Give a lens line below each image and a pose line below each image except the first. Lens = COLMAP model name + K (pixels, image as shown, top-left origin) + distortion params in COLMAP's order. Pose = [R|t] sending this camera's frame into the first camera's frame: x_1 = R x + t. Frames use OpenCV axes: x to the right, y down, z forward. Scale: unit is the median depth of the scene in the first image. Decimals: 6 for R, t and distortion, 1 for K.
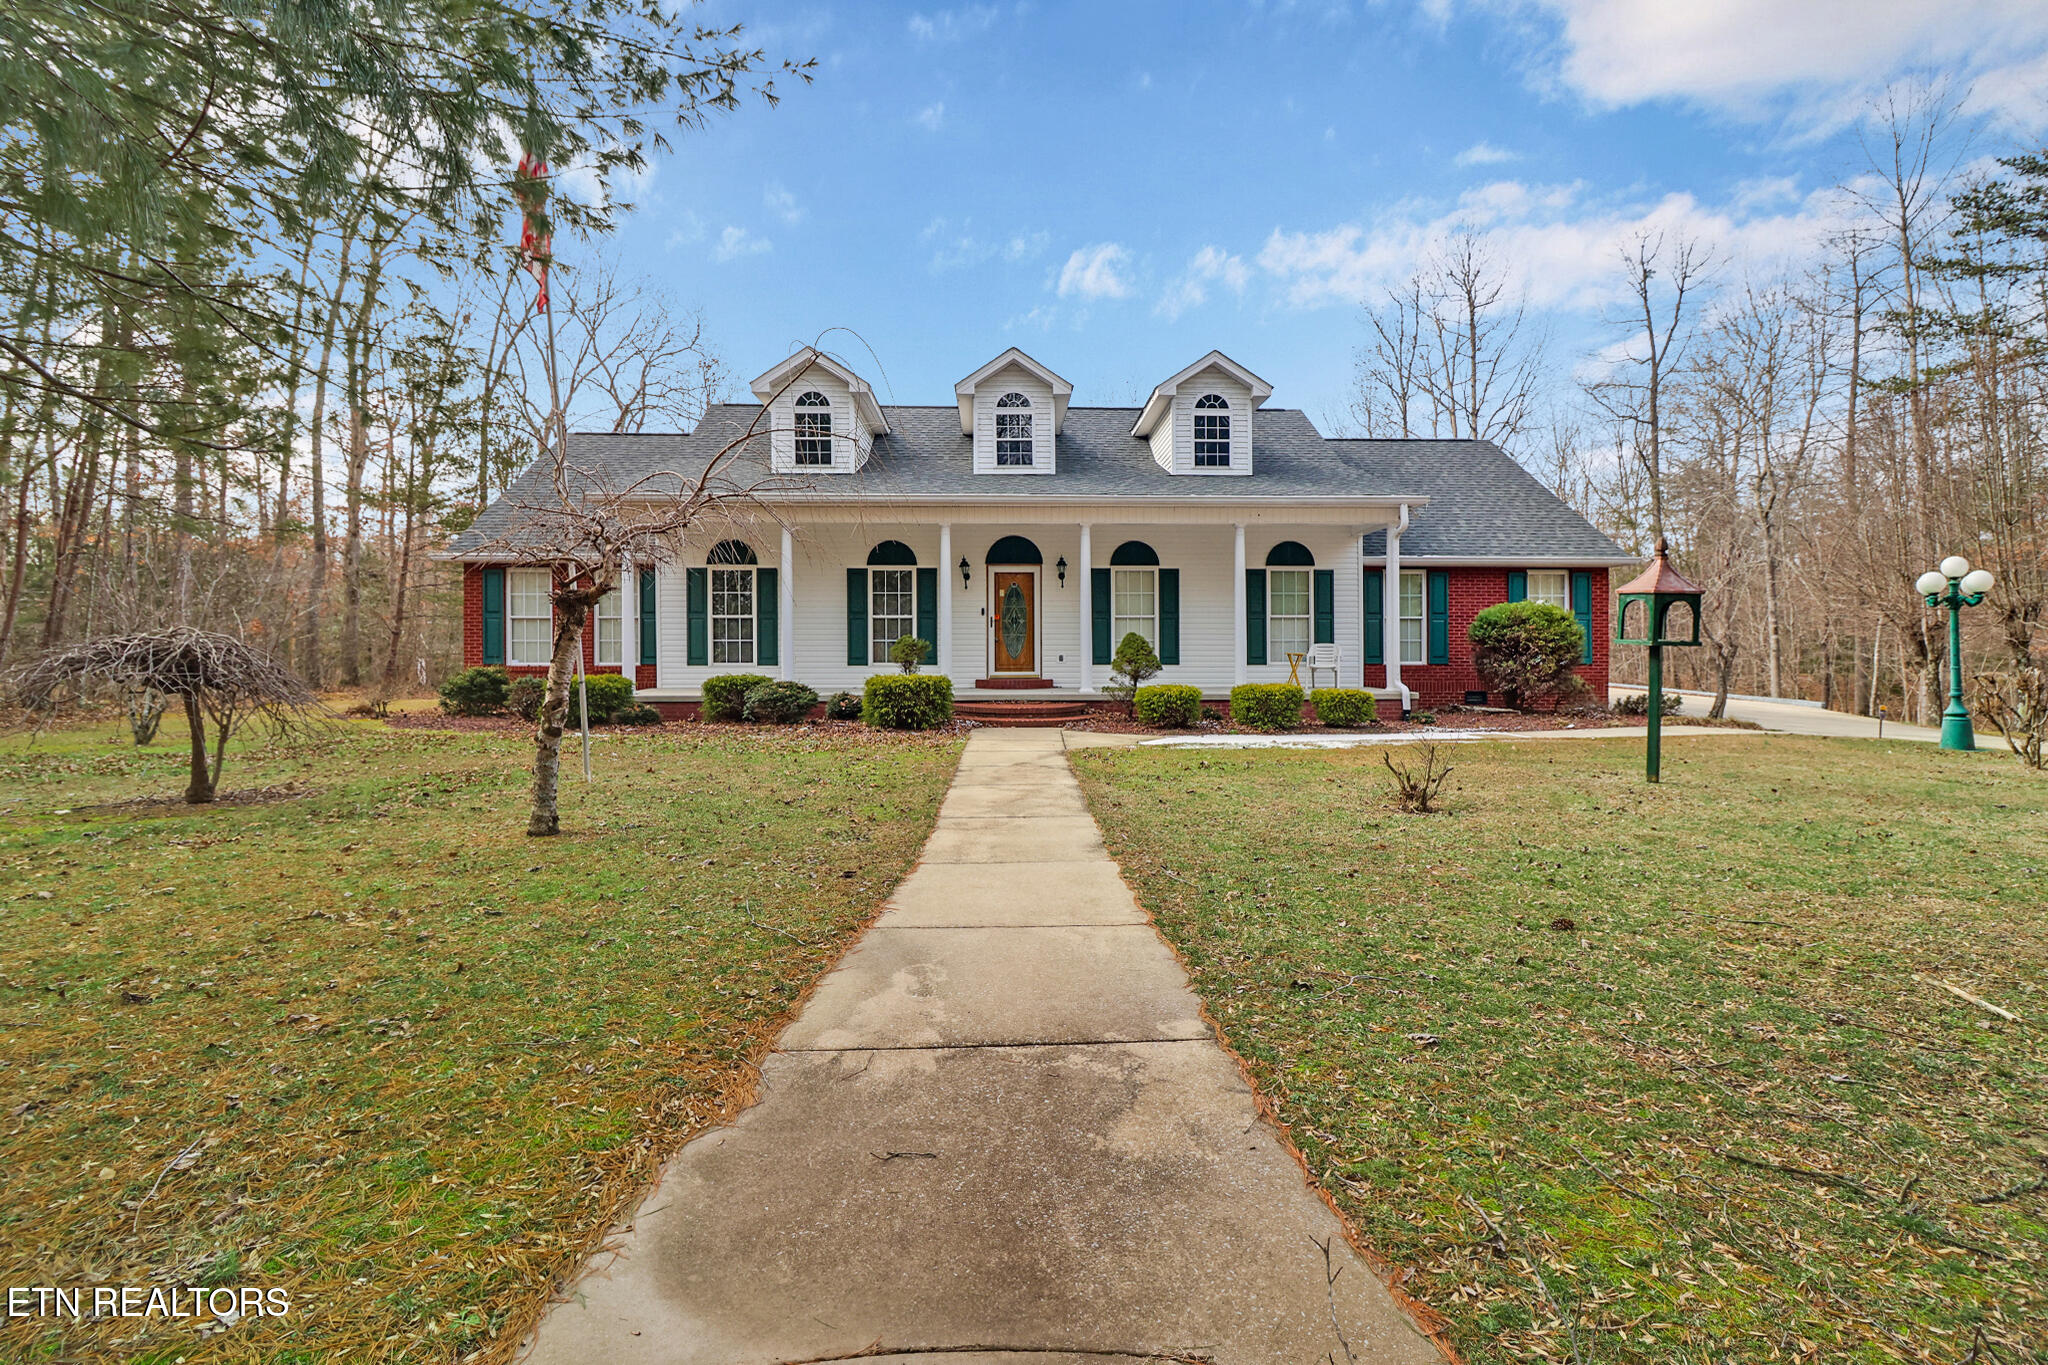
lens RADIAL K [[882.3, 0, 1052.6], [0, 882.3, 671.5], [0, 0, 1]] dist [0.000745, -0.020031]
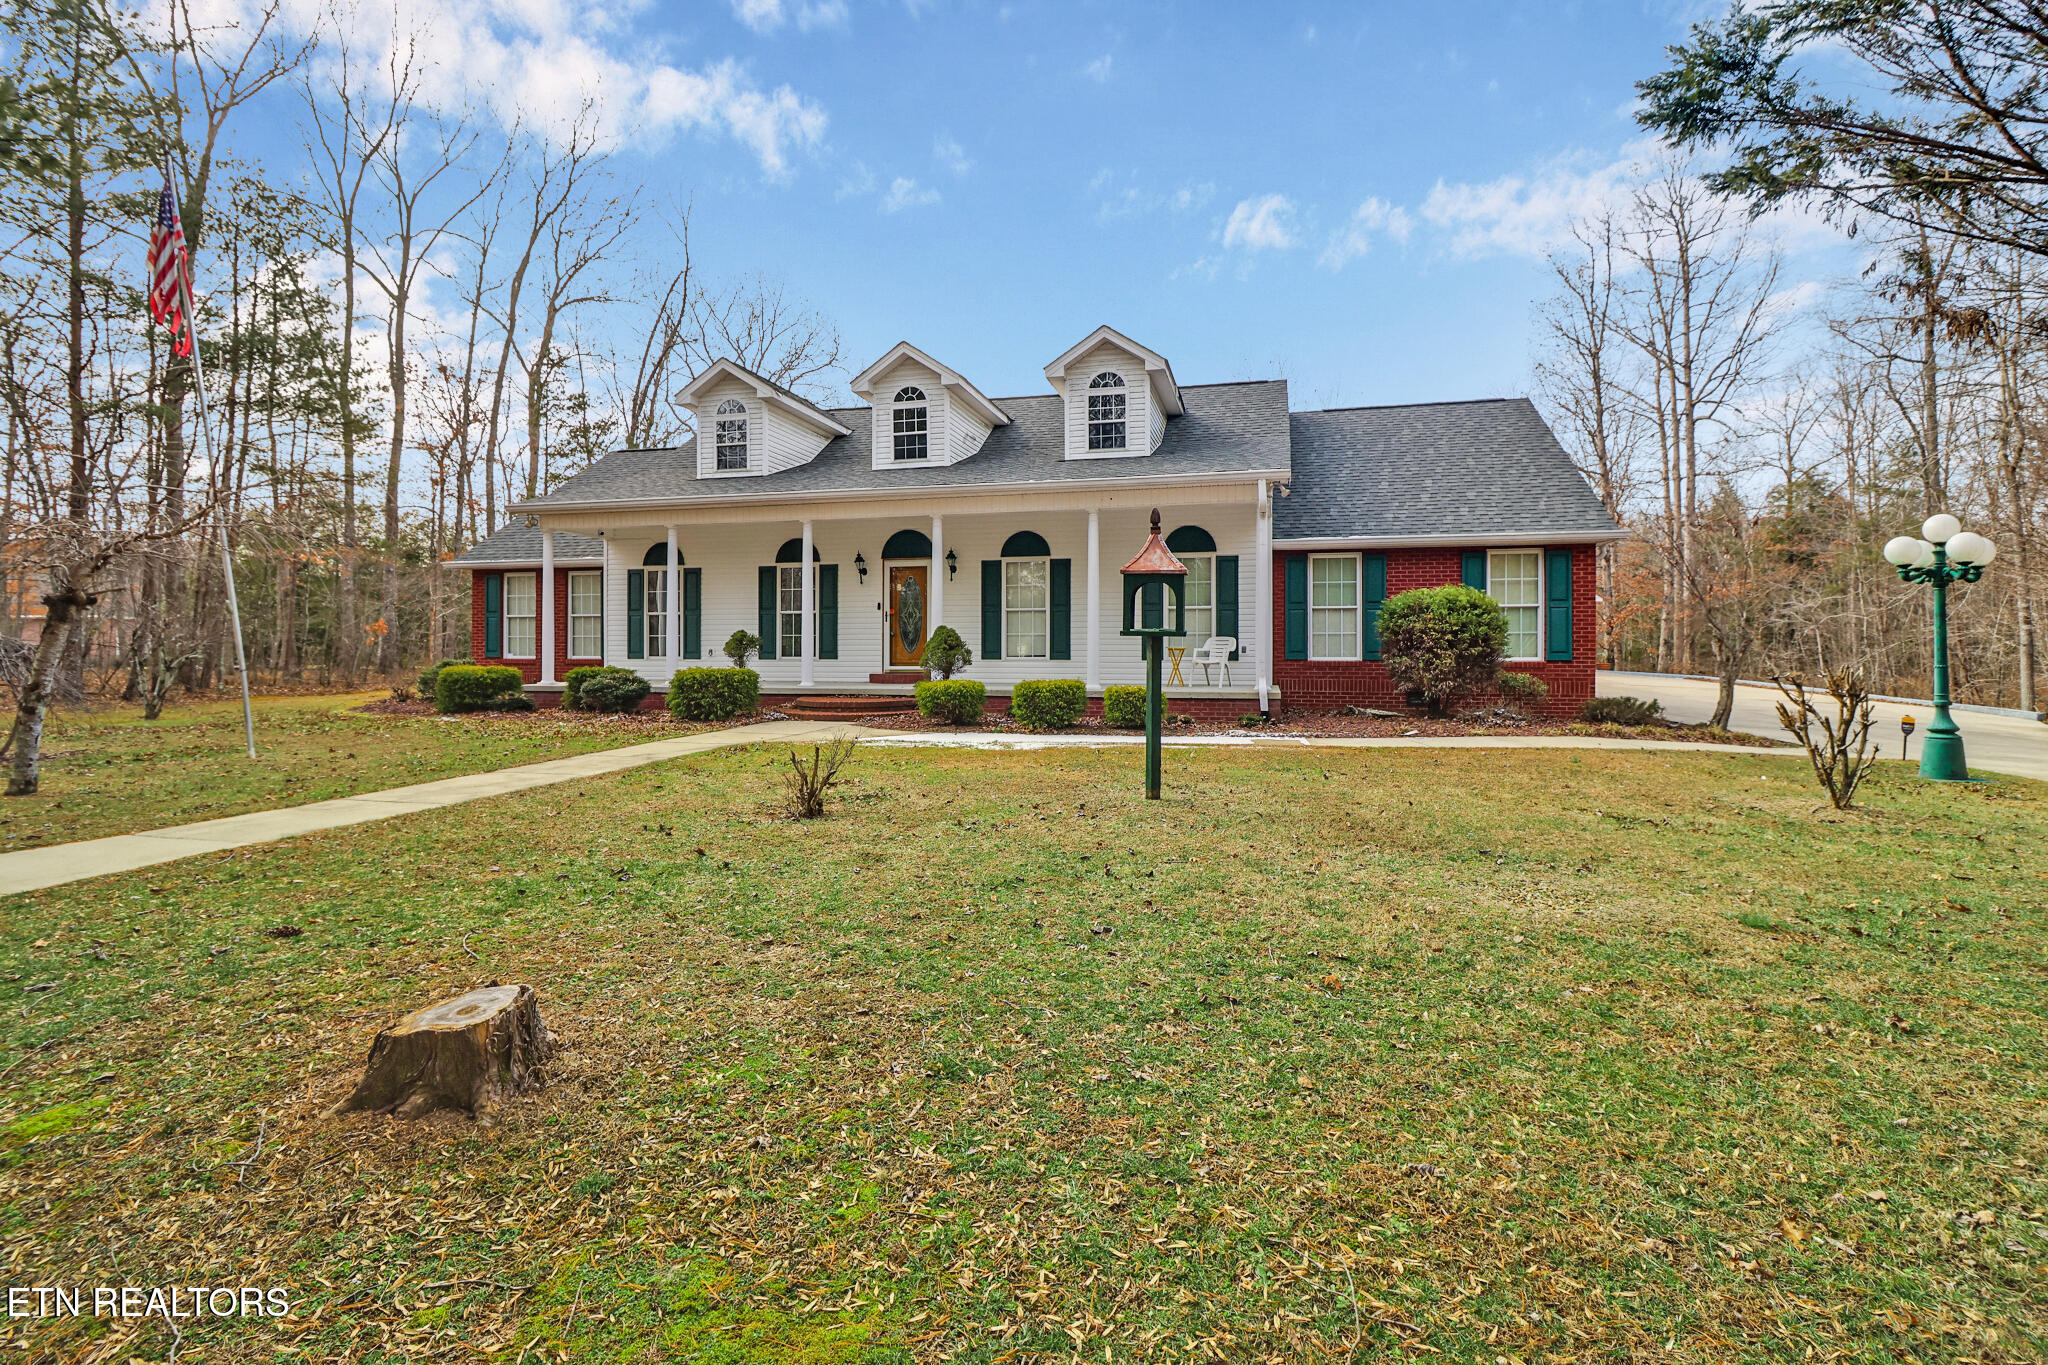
lens RADIAL K [[951.9, 0, 1033.0], [0, 951.9, 651.8], [0, 0, 1]] dist [0.000566, -0.007327]
pose [[0.964421, 0.000343, -0.264371, 0.374426], [-0.004887, 0.999851, -0.016530, 0.000574], [0.264326, 0.017234, 0.964279, 0.005550]]
